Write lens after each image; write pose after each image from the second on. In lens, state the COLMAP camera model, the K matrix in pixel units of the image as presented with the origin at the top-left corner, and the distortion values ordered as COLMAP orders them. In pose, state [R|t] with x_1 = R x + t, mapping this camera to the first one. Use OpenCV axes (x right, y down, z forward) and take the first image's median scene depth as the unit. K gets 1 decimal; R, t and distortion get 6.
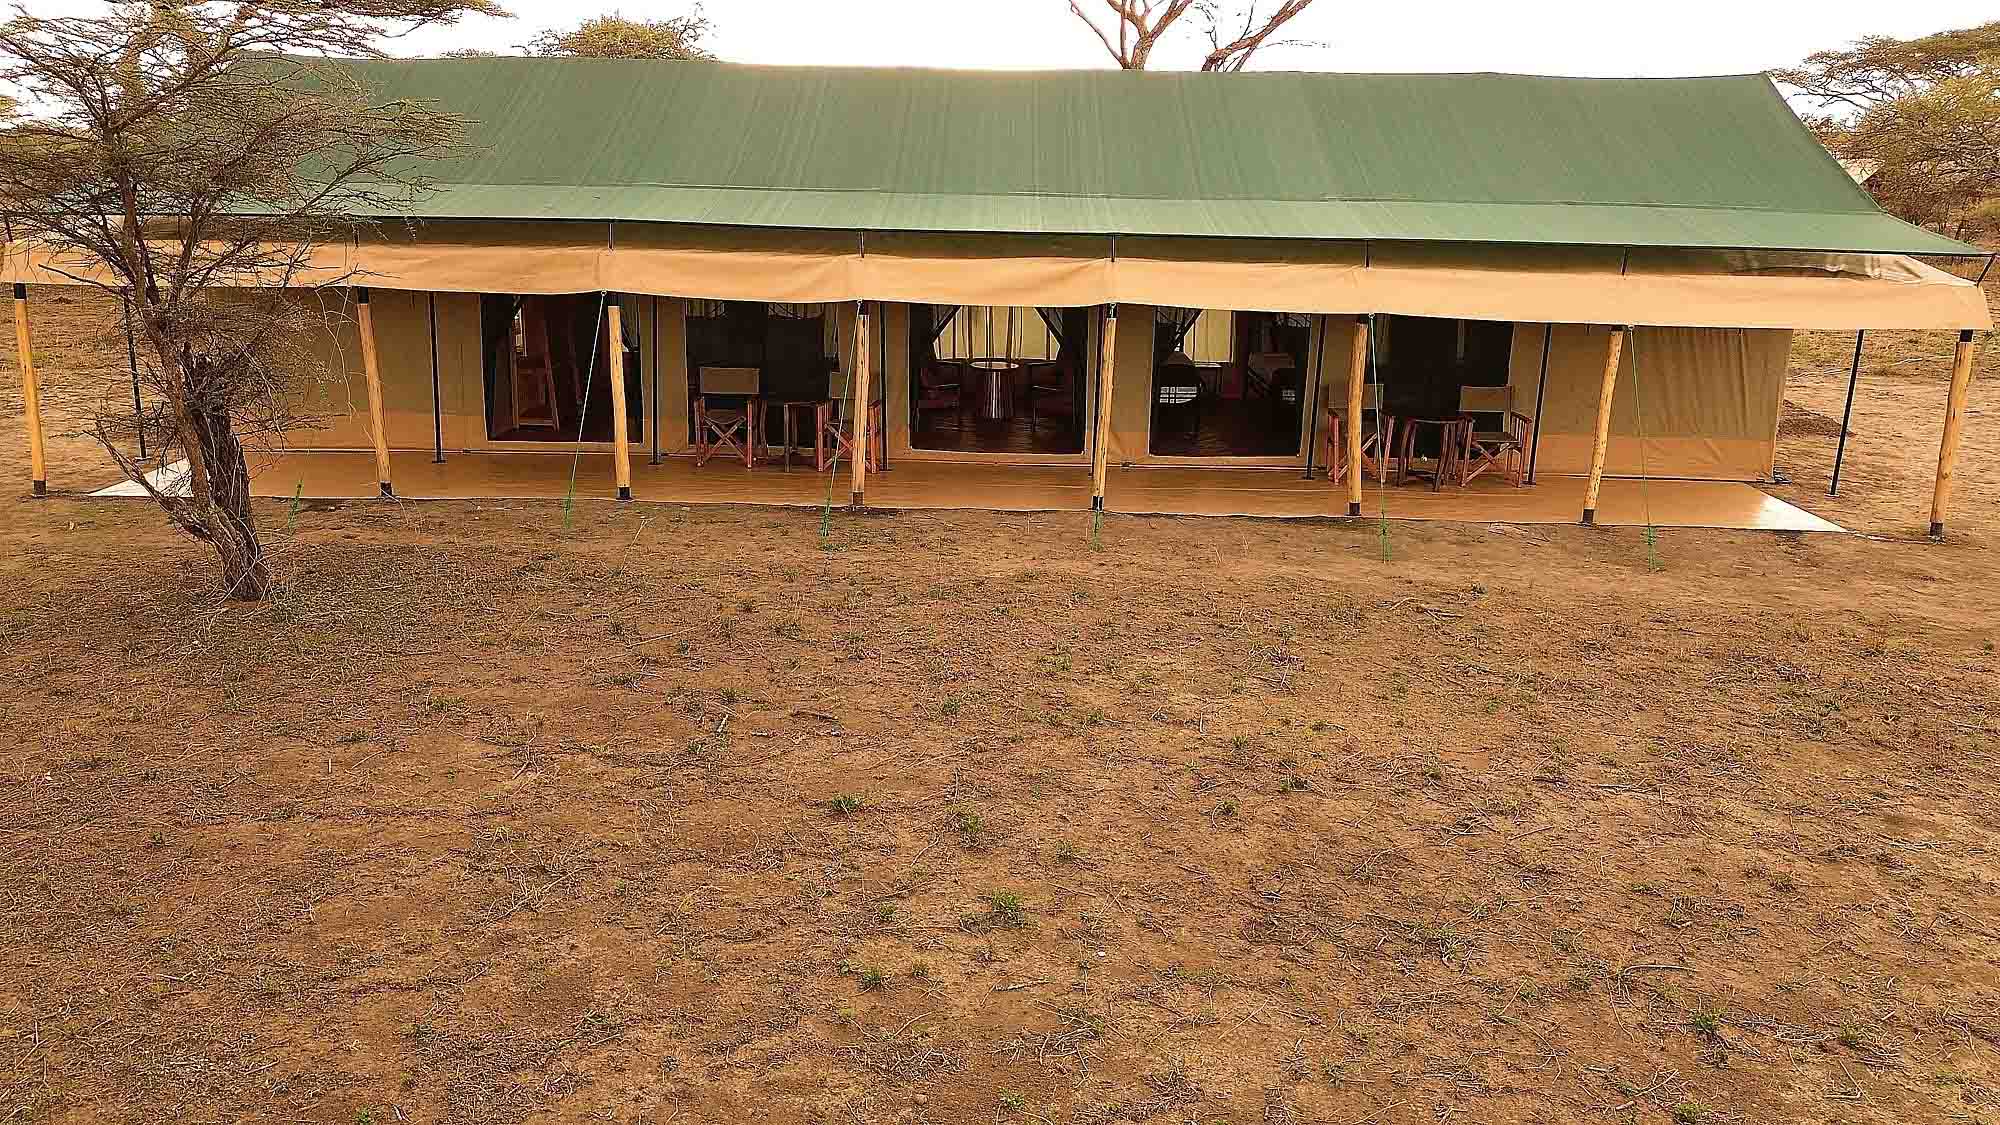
lens RADIAL K [[1454.2, 0, 1008.0], [0, 1454.2, 542.1], [0, 0, 1]] dist [0.069122, -0.065792]
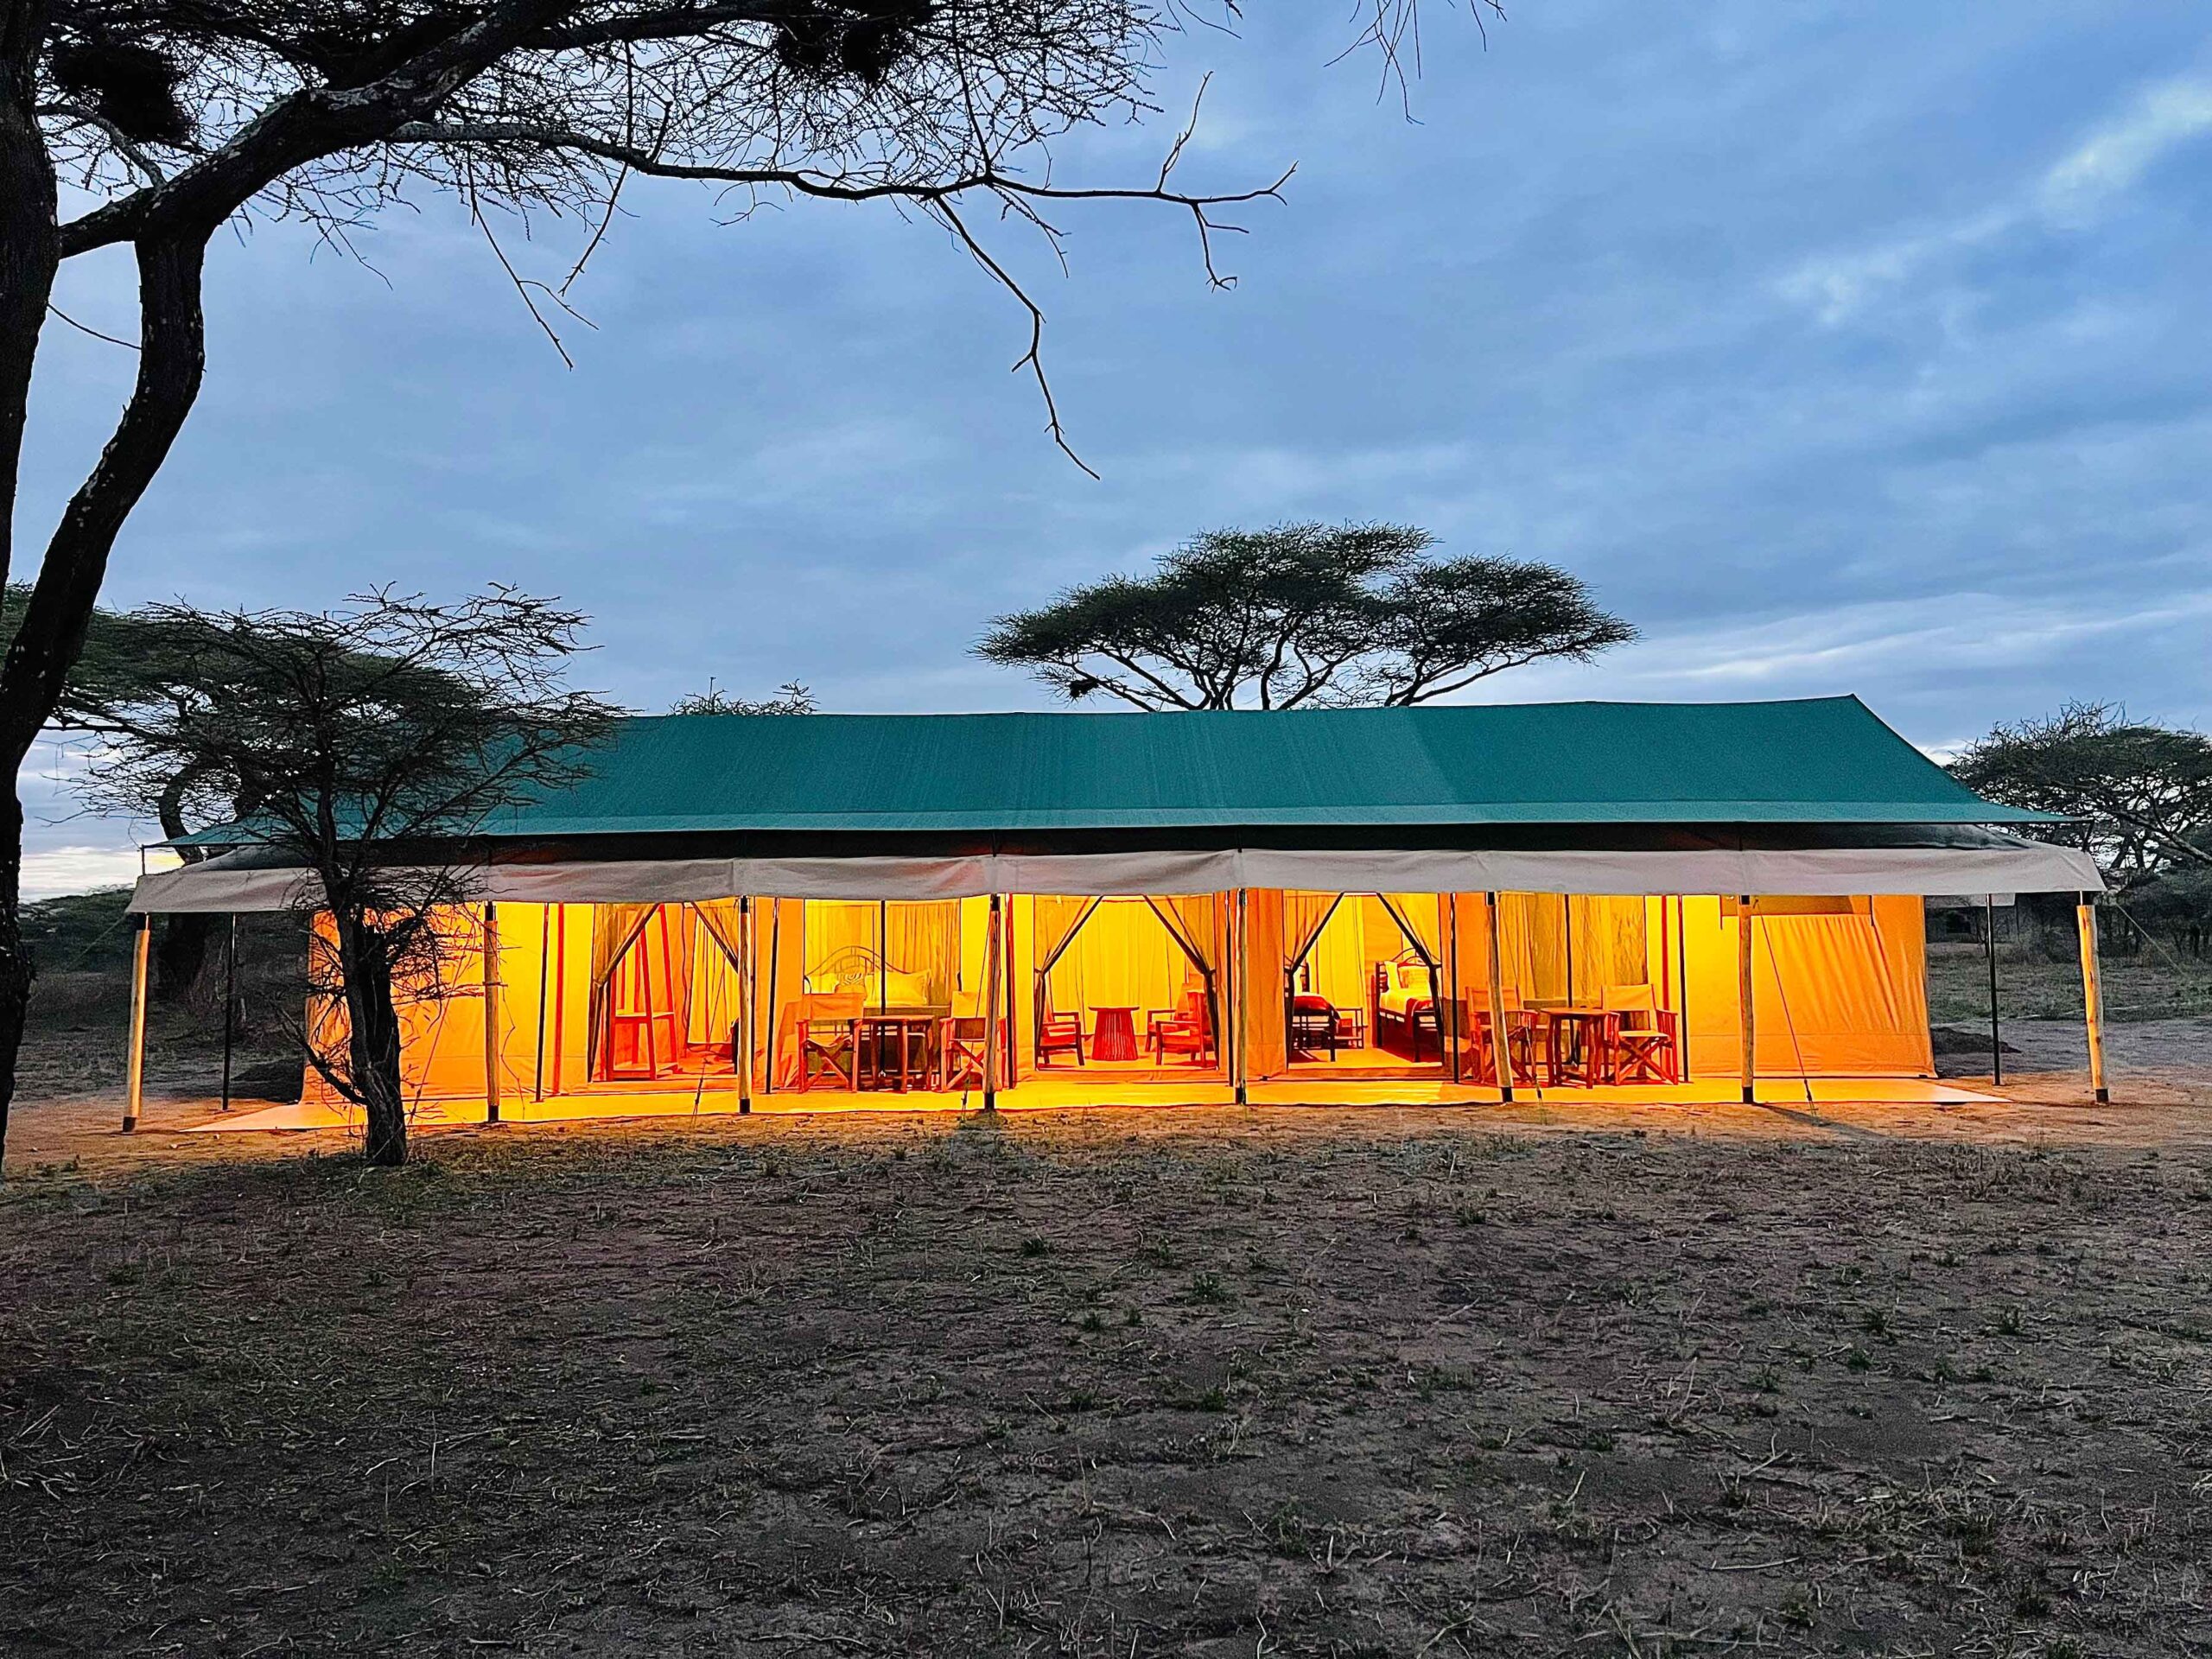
lens RADIAL K [[1689.7, 0, 1106.0], [0, 1689.7, 829.5], [0, 0, 1]] dist [0.097925, -0.172518]
pose [[0.999462, -0.028622, 0.016037, -0.052093], [0.032128, 0.952879, -0.301645, 0.186484], [-0.006647, 0.301998, 0.953285, -0.156769]]
